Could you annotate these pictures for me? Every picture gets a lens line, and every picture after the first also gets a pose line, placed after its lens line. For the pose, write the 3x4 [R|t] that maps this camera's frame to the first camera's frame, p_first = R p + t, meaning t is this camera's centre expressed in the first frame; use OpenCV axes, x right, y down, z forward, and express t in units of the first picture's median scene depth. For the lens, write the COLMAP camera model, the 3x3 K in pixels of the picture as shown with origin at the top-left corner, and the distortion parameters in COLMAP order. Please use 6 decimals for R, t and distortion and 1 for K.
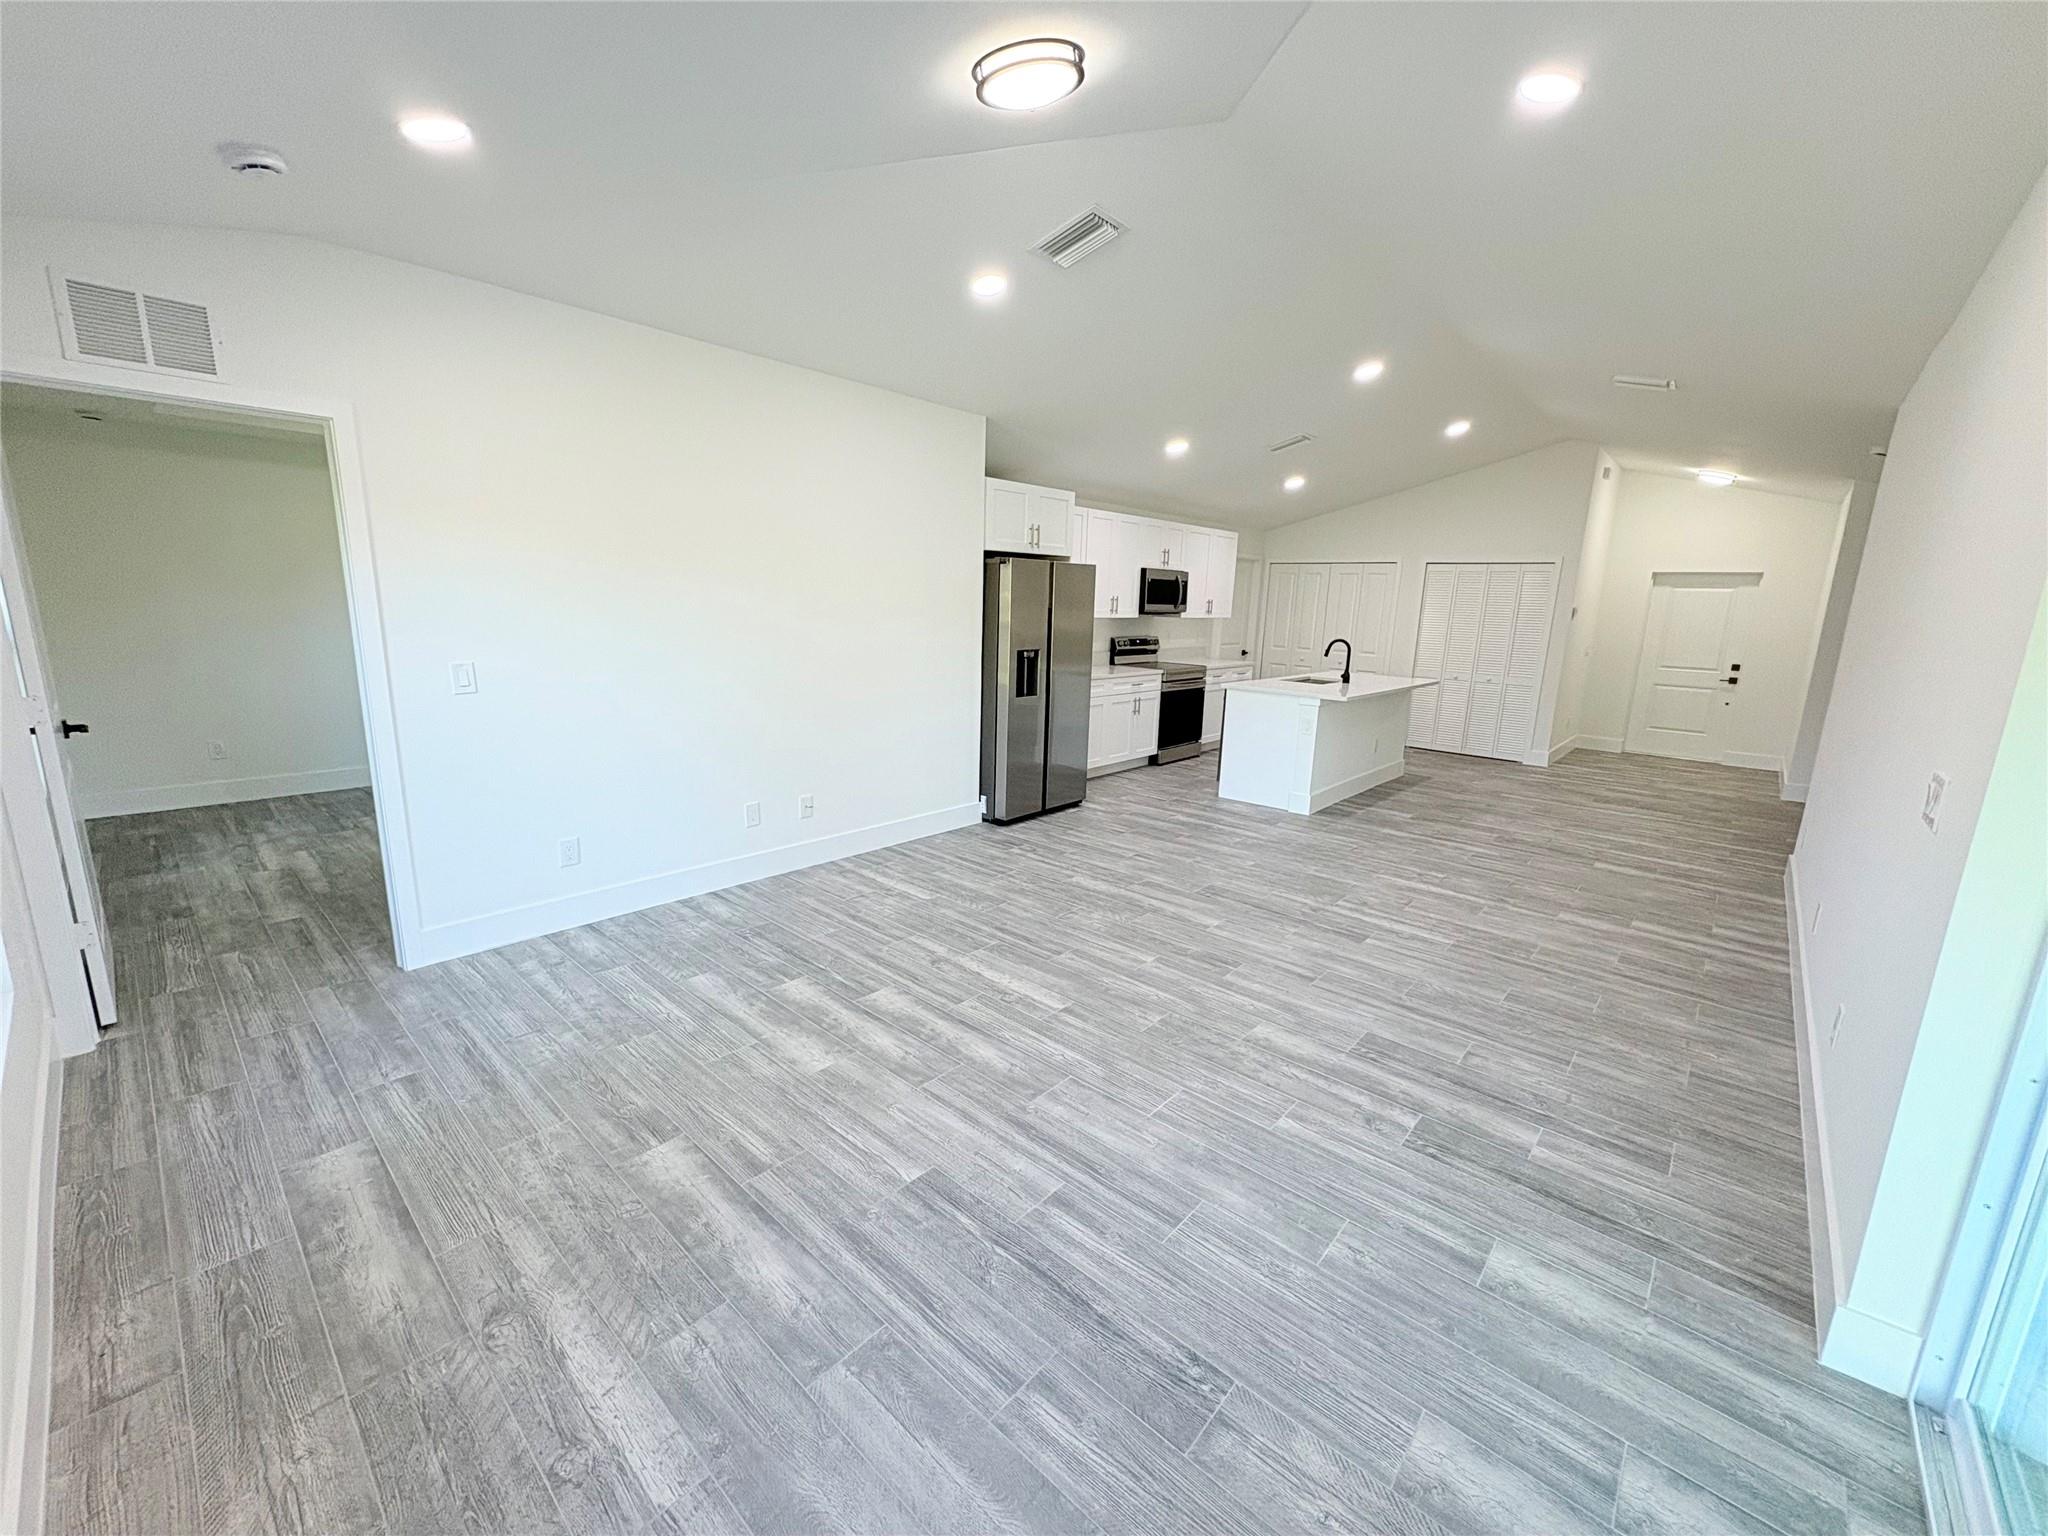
lens RADIAL K [[814.5, 0, 1023.7], [0, 814.5, 767.5], [0, 0, 1]] dist [0.000752, -0.000205]
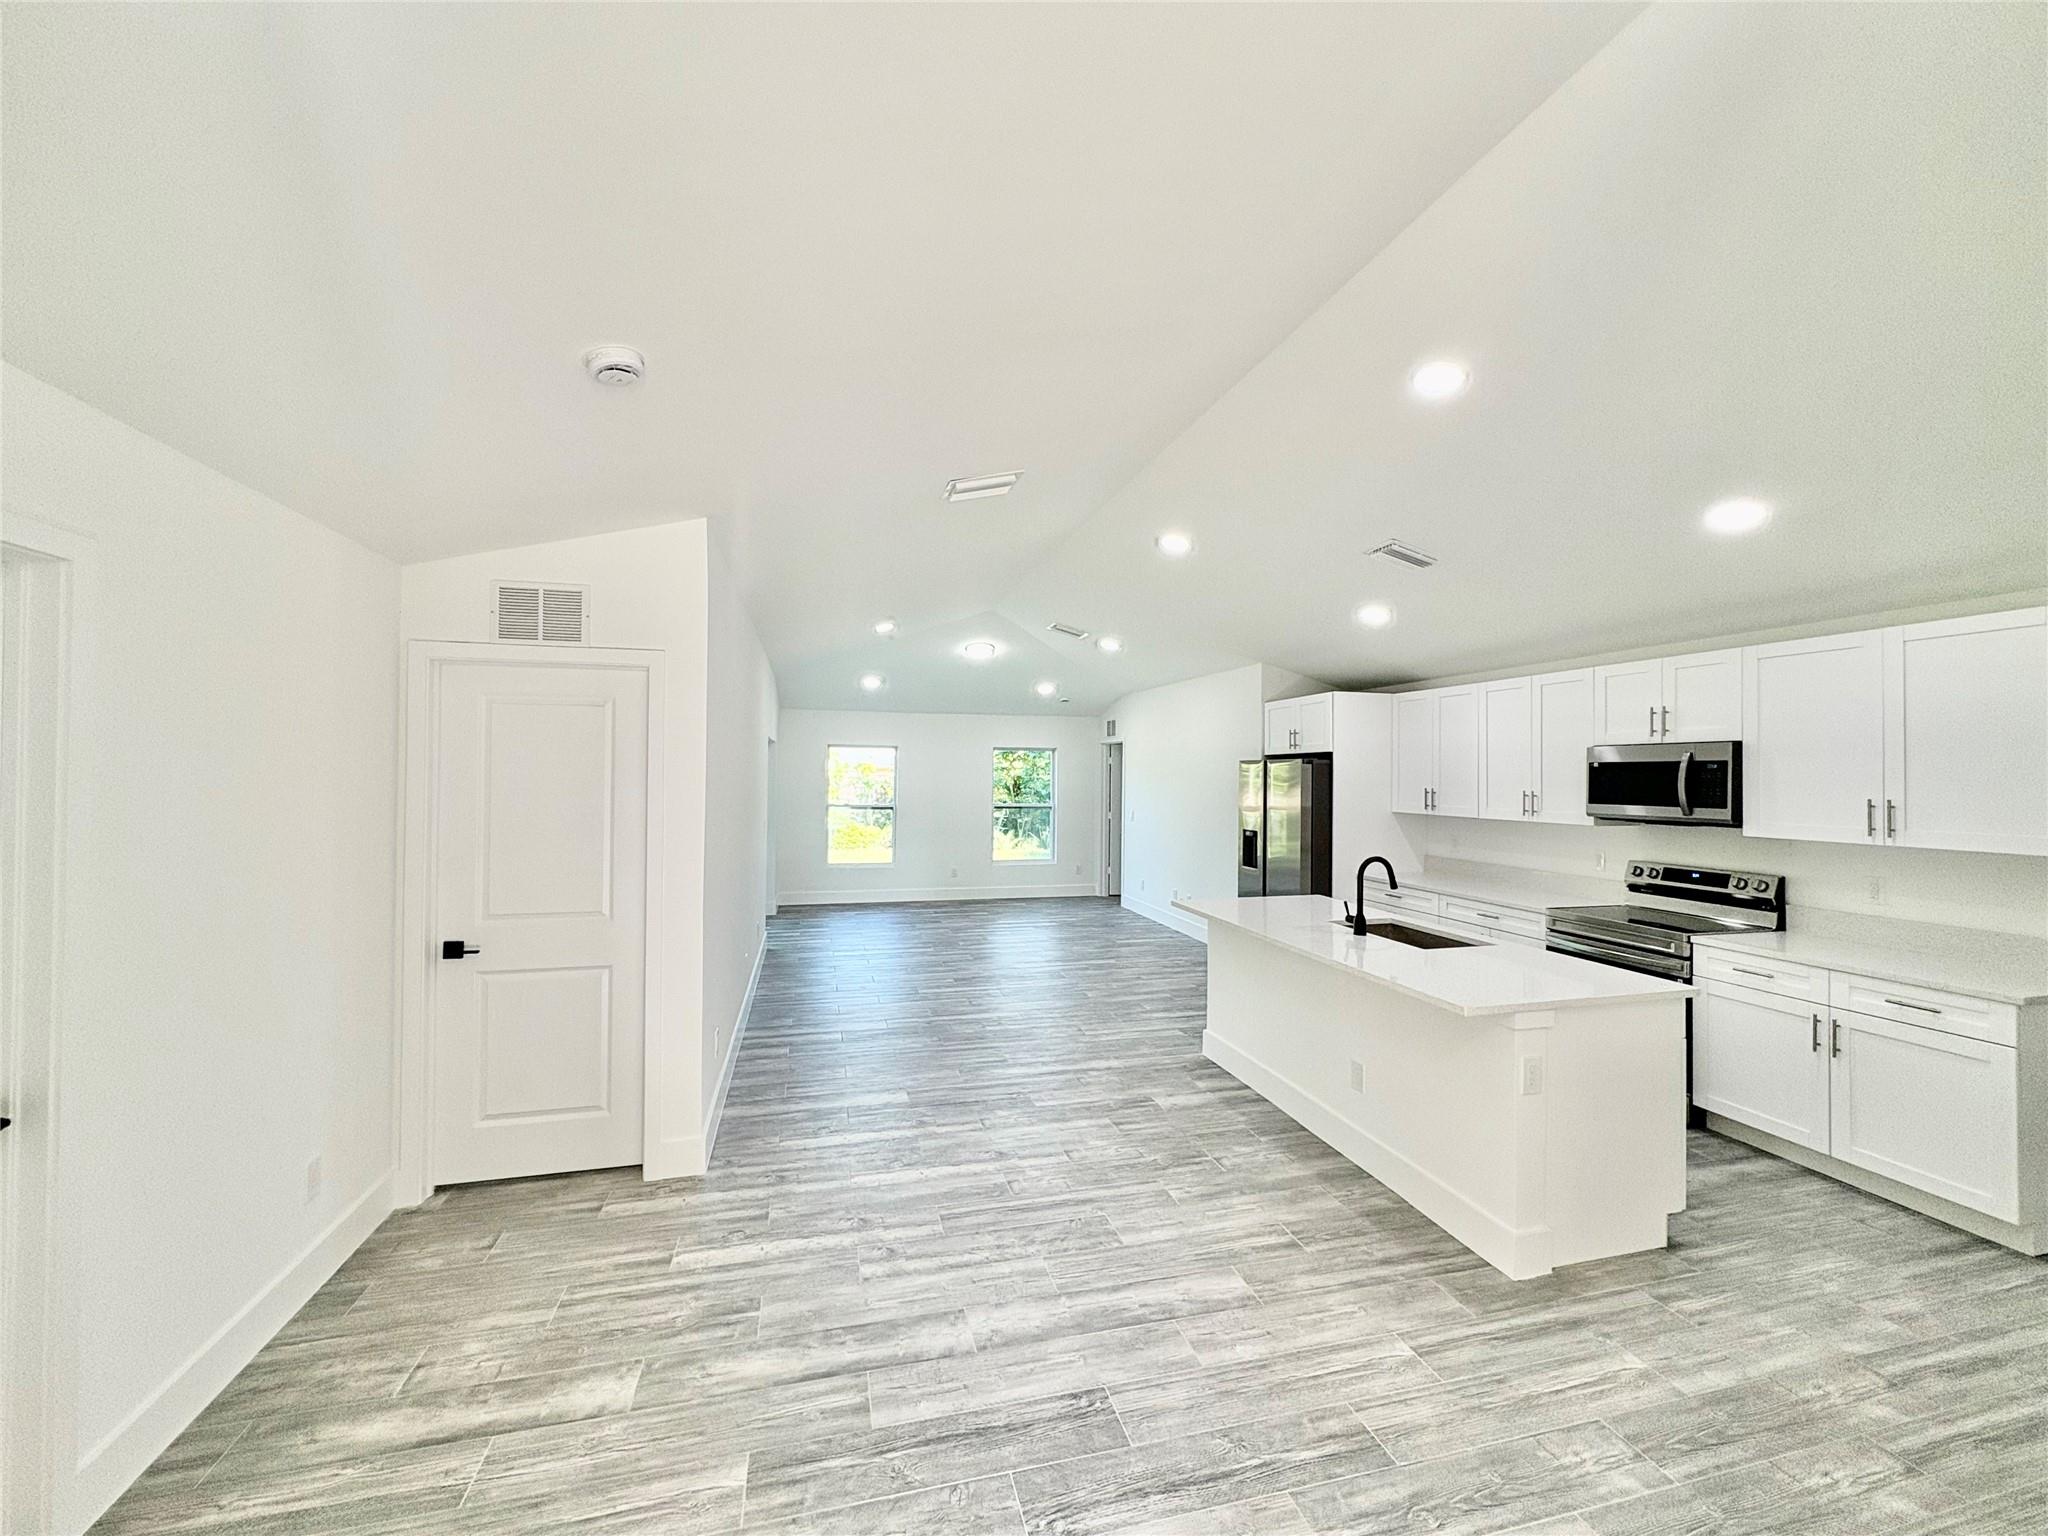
lens RADIAL K [[814.5, 0, 1024.0], [0, 814.5, 768.9], [0, 0, 1]] dist [0.000752, -0.000205]
pose [[-0.553600, -0.040546, -0.831795, 1.451637], [-0.195789, 0.977155, 0.082676, -0.316219], [0.809440, 0.208626, -0.548891, 1.611912]]
